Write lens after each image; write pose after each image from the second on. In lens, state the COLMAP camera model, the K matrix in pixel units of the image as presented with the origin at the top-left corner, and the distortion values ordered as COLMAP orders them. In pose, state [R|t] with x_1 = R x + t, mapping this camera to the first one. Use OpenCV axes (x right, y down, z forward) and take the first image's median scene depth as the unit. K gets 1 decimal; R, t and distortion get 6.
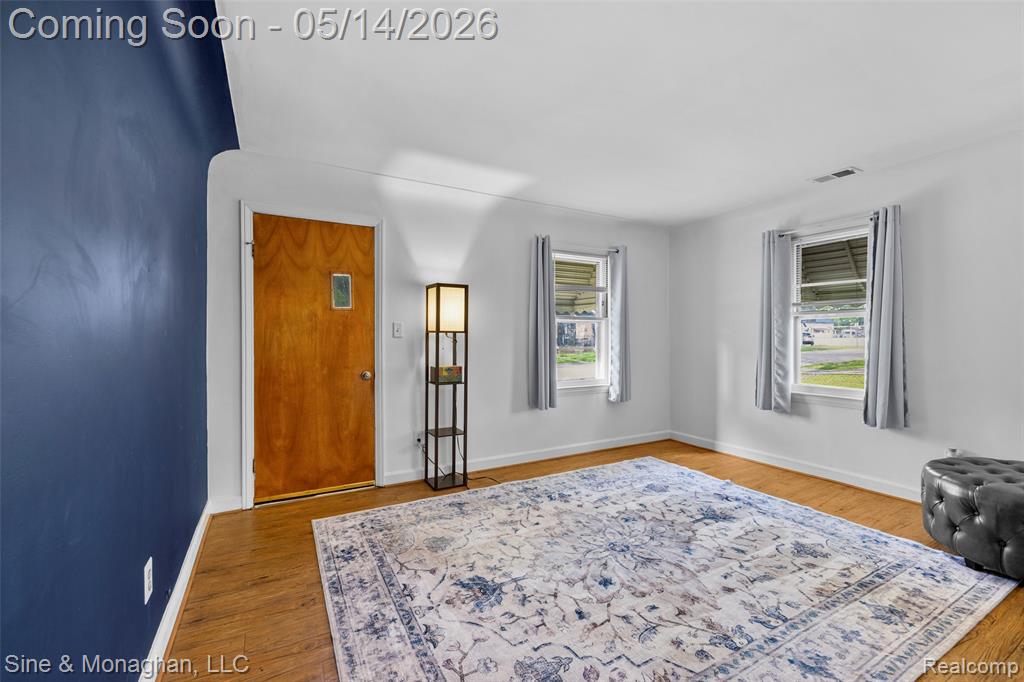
lens RADIAL K [[429.3, 0, 512.0], [0, 429.3, 341.0], [0, 0, 1]] dist [-0.003716, -0.000052]
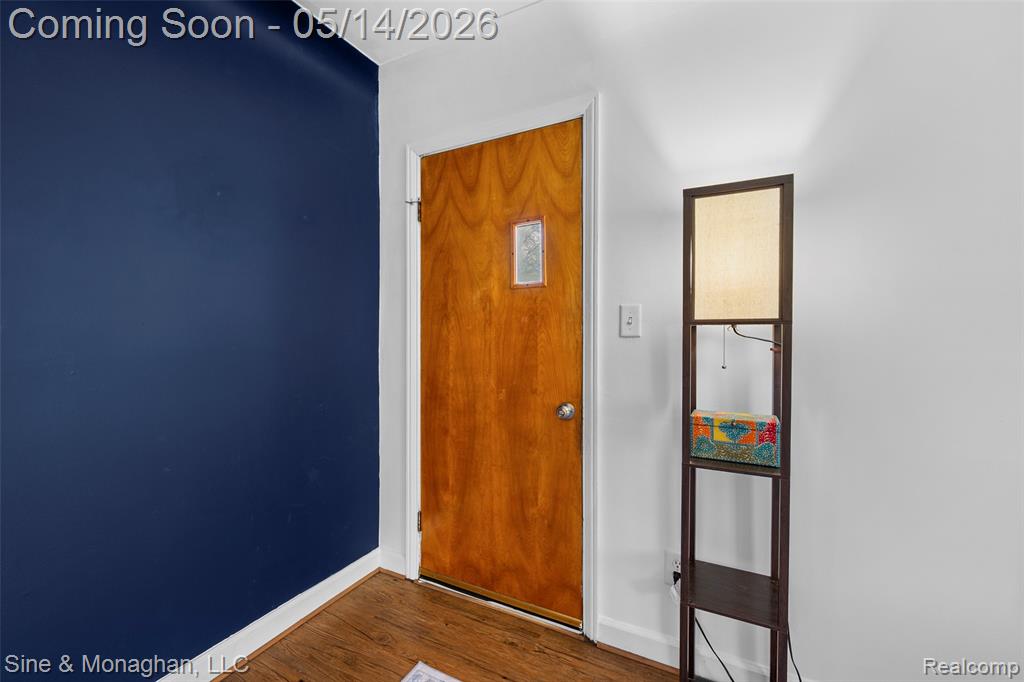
lens RADIAL K [[429.3, 0, 512.0], [0, 429.3, 341.0], [0, 0, 1]] dist [-0.003716, -0.000052]
pose [[0.542216, 0.008133, -0.840200, 0.059626], [-0.010727, 0.999939, 0.002756, -0.004769], [0.840171, 0.007519, 0.542270, 0.697532]]
